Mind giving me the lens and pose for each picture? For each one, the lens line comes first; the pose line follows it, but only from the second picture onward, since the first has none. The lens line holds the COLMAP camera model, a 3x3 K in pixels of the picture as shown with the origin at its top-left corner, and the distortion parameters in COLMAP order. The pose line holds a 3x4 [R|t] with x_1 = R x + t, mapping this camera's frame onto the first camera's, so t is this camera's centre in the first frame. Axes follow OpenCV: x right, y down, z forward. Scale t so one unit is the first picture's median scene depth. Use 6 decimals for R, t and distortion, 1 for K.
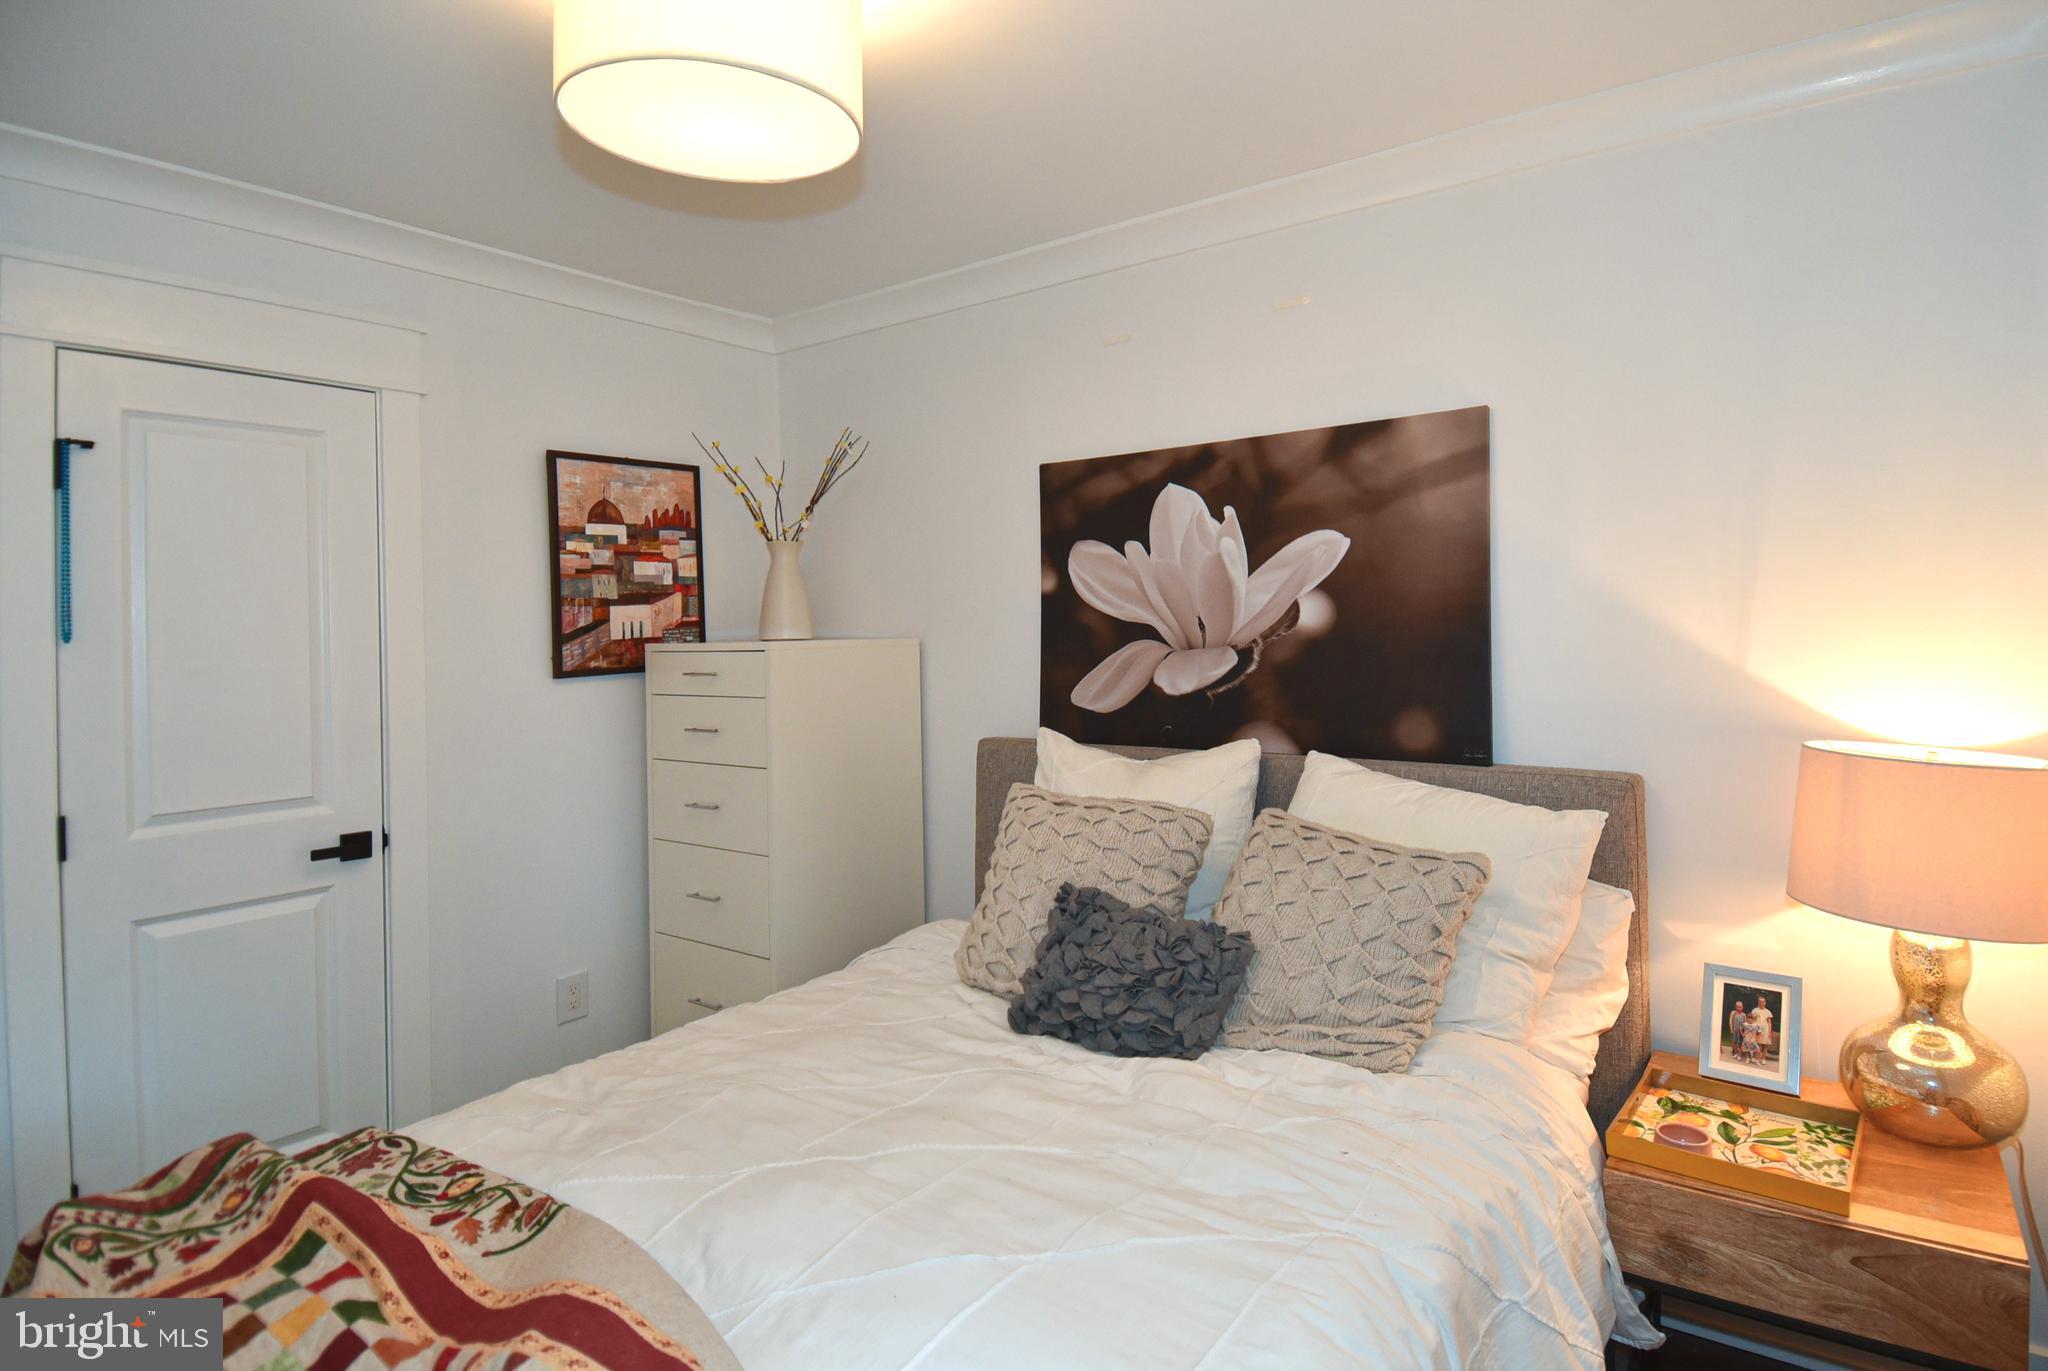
lens RADIAL K [[1080.0, 0, 1091.2], [0, 1080.0, 622.4], [0, 0, 1]] dist [0.044677, -0.039842]
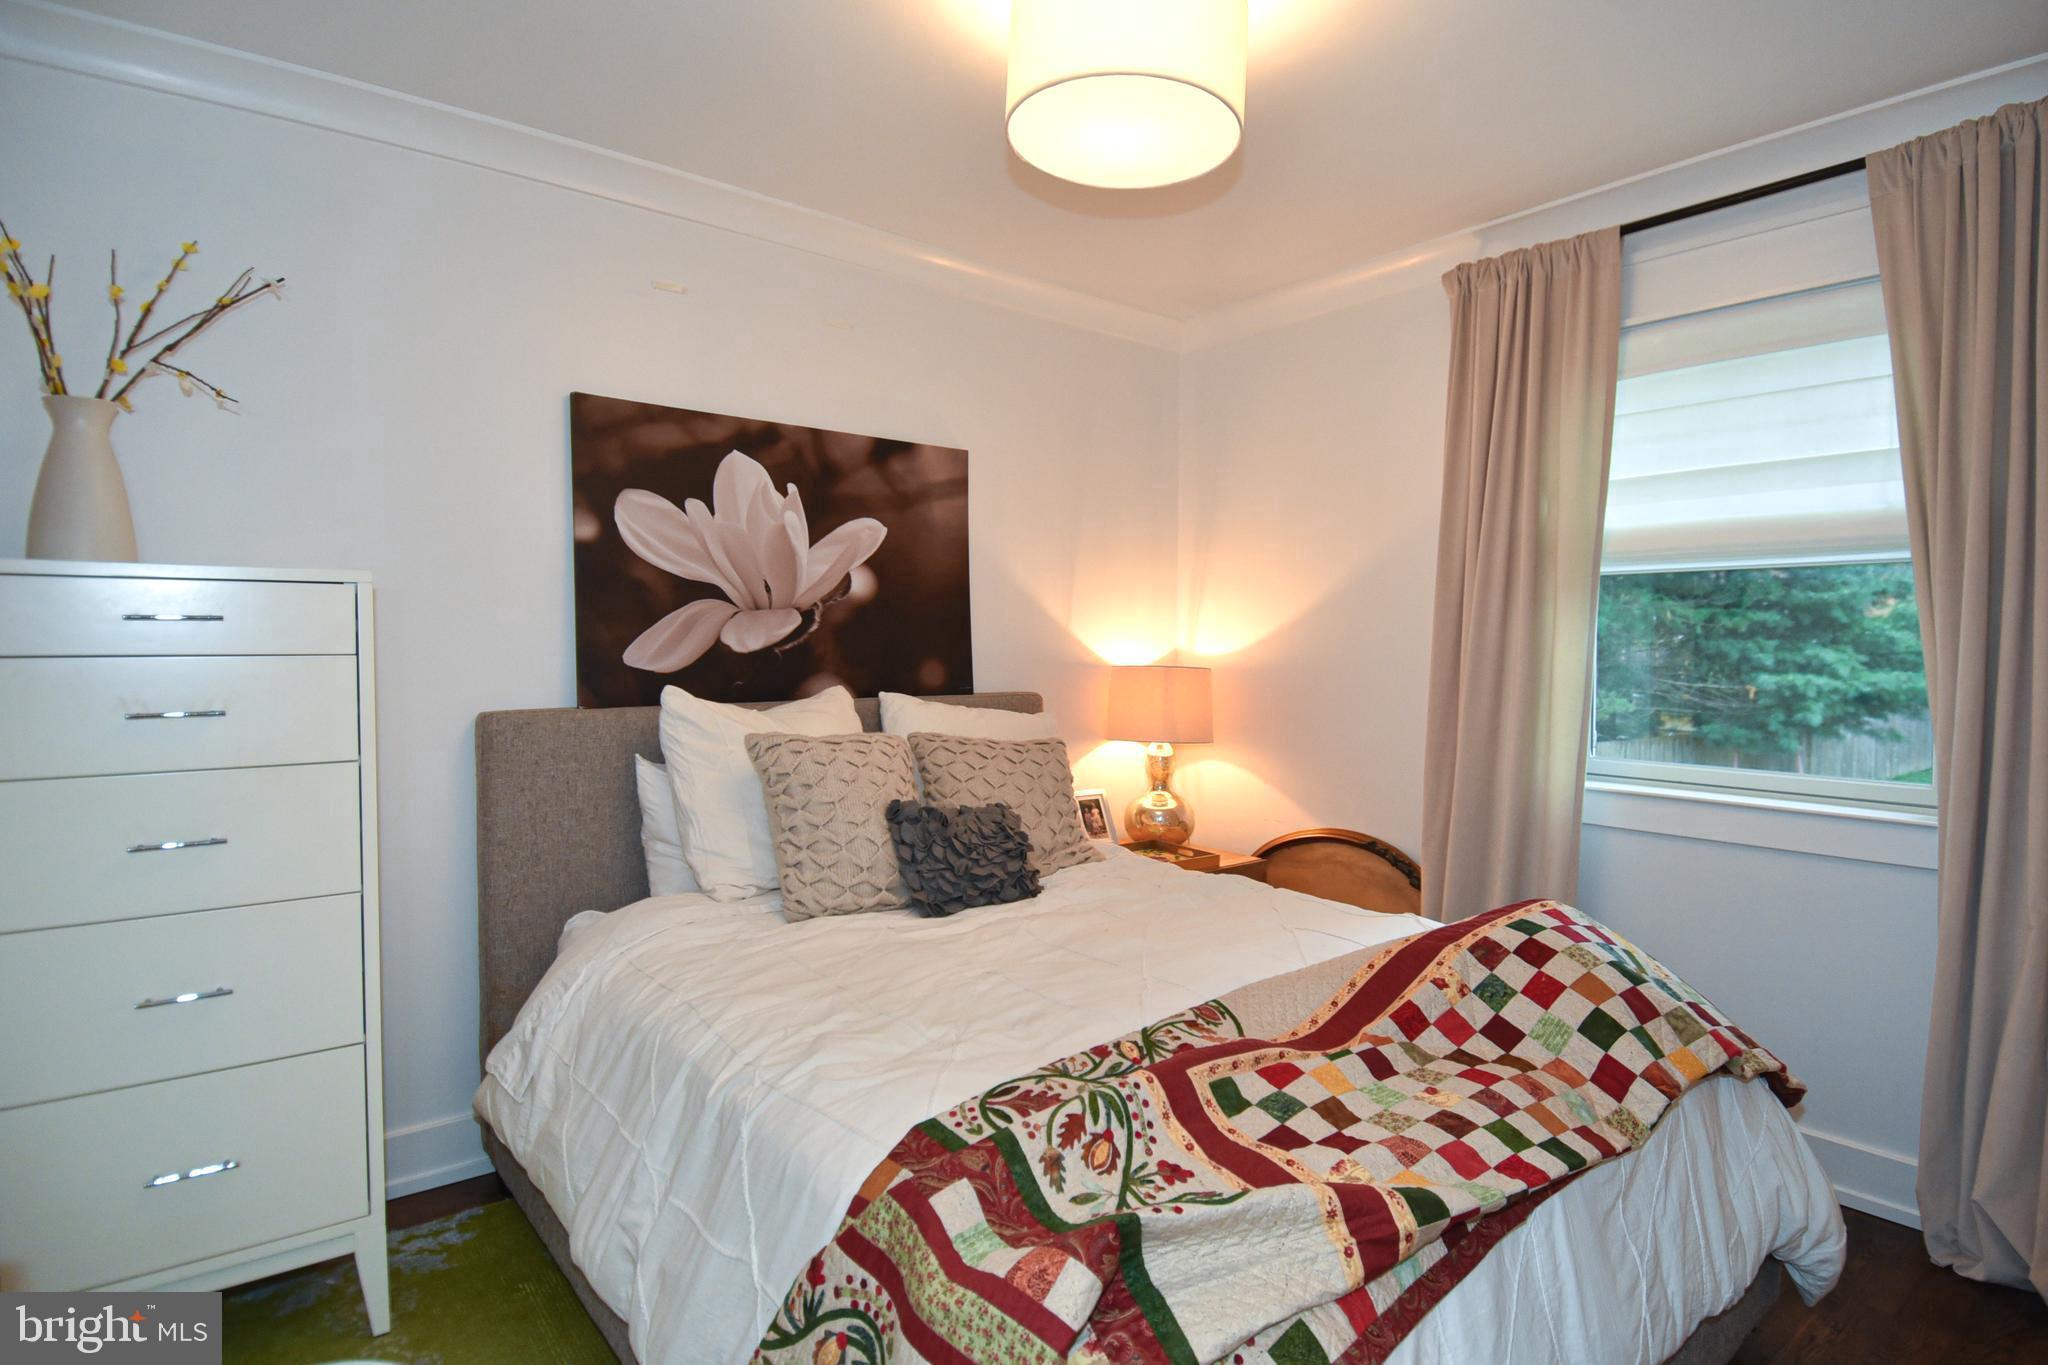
lens RADIAL K [[1072.0, 0, 1062.7], [0, 1072.0, 680.4], [0, 0, 1]] dist [0.036983, -0.038477]
pose [[0.249559, -0.014300, 0.968254, -0.902669], [-0.014500, 0.999724, 0.018502, 0.073650], [-0.968251, -0.018657, 0.249282, 0.450830]]
